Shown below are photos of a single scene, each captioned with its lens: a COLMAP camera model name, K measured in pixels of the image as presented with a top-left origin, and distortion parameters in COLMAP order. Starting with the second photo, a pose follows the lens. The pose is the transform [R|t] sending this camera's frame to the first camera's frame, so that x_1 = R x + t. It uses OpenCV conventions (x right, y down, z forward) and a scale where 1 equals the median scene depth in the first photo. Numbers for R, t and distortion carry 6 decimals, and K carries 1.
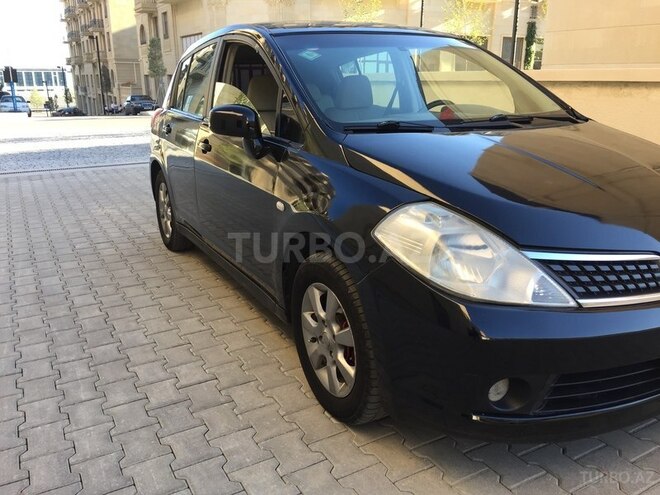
lens RADIAL K [[560.5, 0, 330.0], [0, 560.5, 247.5], [0, 0, 1]] dist [0.088605, -0.129448]
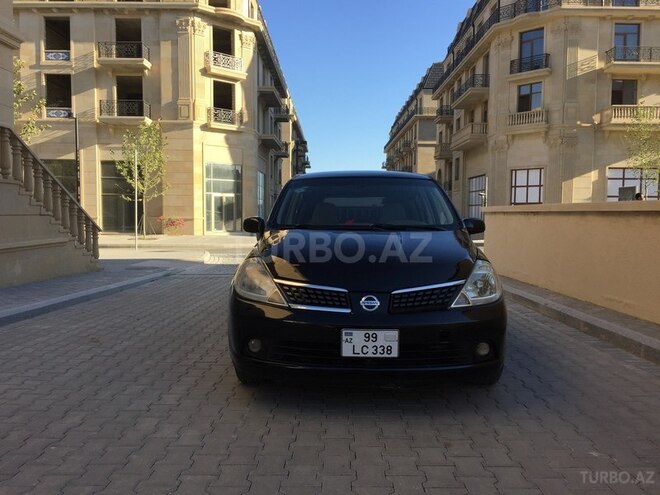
lens RADIAL K [[560.5, 0, 330.0], [0, 560.5, 247.5], [0, 0, 1]] dist [0.088605, -0.129448]
pose [[0.864170, 0.040209, -0.501590, 0.822464], [-0.154853, 0.969679, -0.189058, 0.134171], [0.478780, 0.241051, 0.844195, -0.350748]]
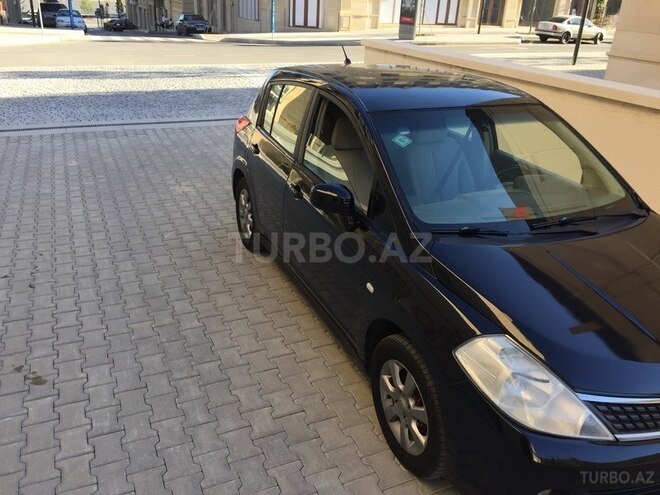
lens RADIAL K [[560.6, 0, 331.3], [0, 560.6, 255.1], [0, 0, 1]] dist [0.031525, -0.065063]
pose [[0.995383, 0.075609, -0.059125, -0.080607], [-0.066134, 0.986710, 0.148425, -0.237244], [0.069562, -0.143829, 0.987155, -0.120753]]
